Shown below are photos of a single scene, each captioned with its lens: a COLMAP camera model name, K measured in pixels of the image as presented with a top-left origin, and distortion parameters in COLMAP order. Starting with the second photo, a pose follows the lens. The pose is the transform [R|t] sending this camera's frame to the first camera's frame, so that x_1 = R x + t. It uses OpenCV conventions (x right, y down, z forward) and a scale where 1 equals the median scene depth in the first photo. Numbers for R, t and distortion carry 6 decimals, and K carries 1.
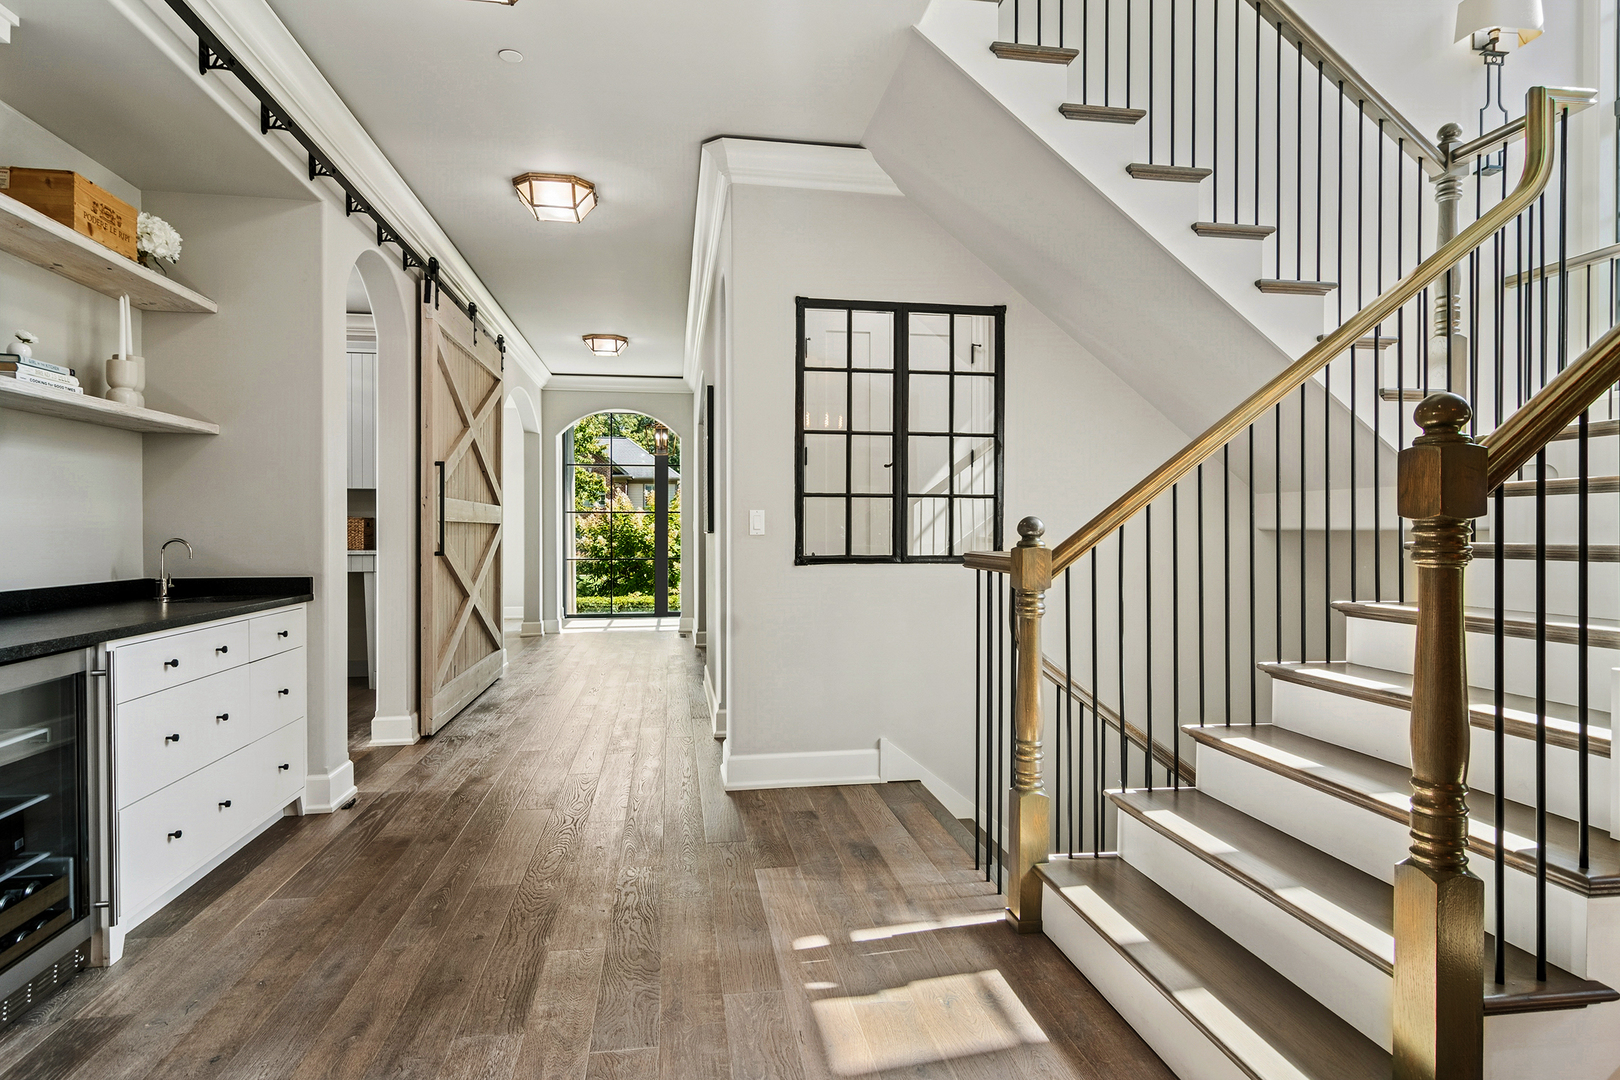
lens RADIAL K [[878.2, 0, 805.4], [0, 878.2, 534.5], [0, 0, 1]] dist [-0.000765, 0.000263]
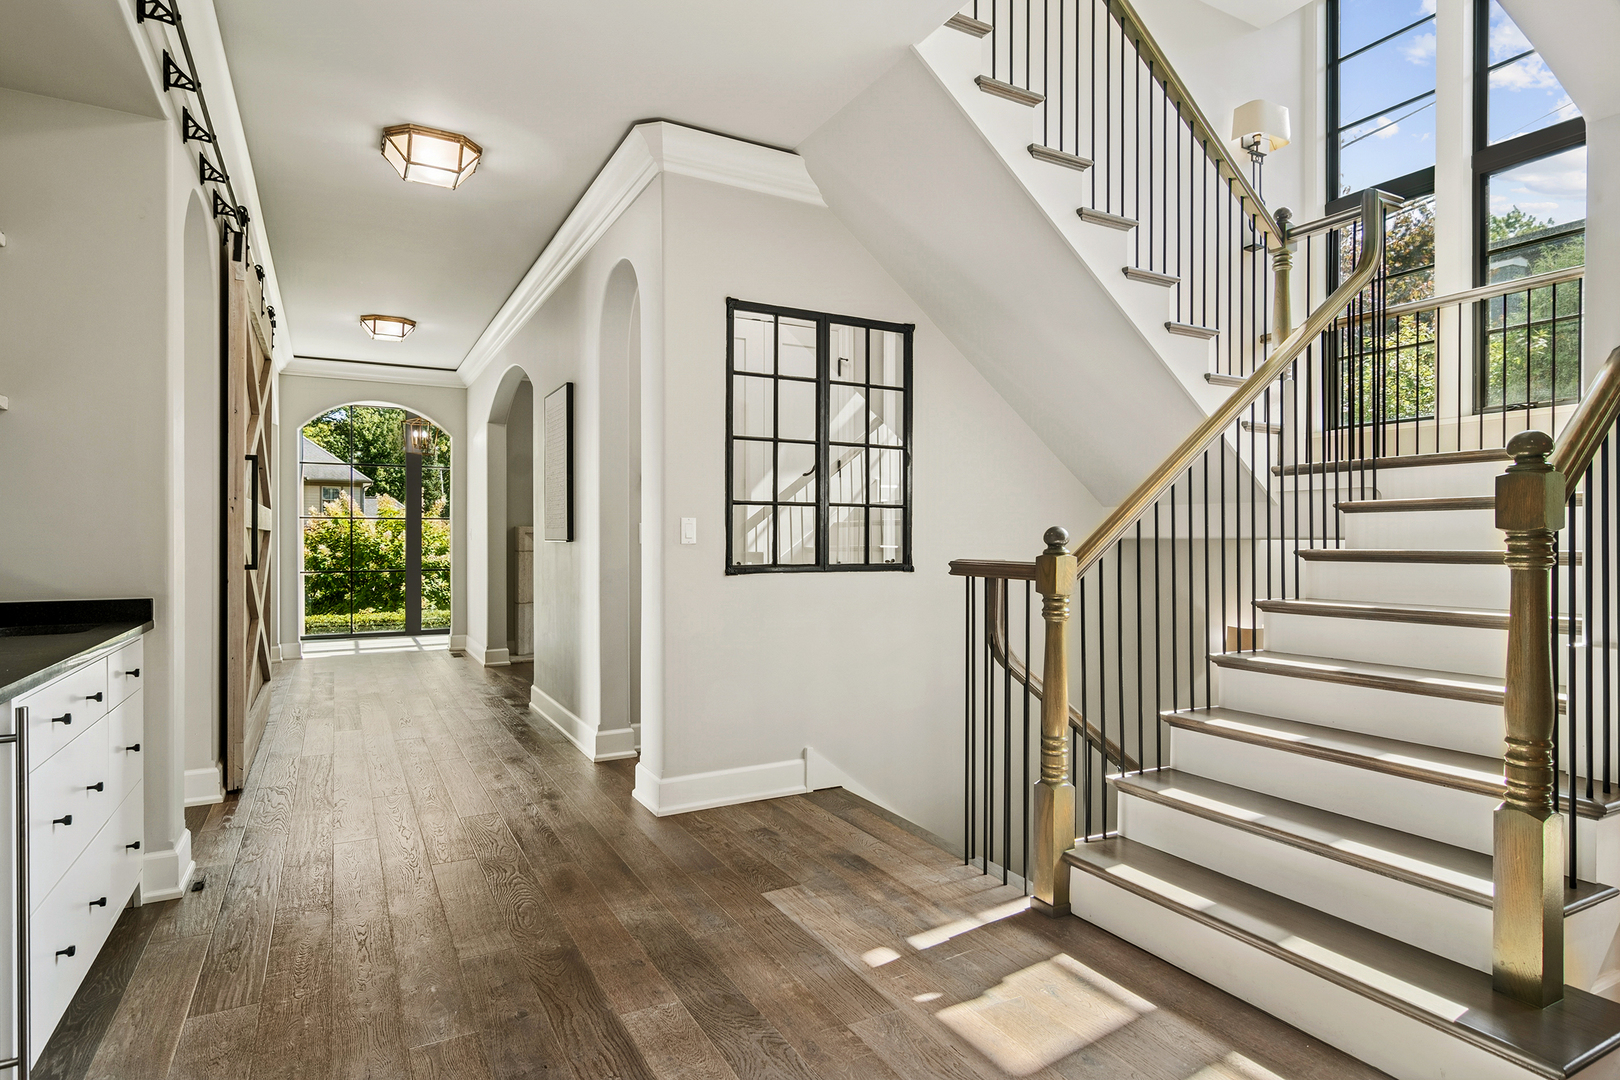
lens RADIAL K [[875.5, 0, 810.0], [0, 875.5, 540.0], [0, 0, 1]] dist [-0.003334, 0.000692]
pose [[0.940265, -0.000020, 0.340445, -0.249813], [0.001144, 0.999995, -0.003100, -0.000626], [-0.340443, 0.003305, 0.940259, 0.063797]]
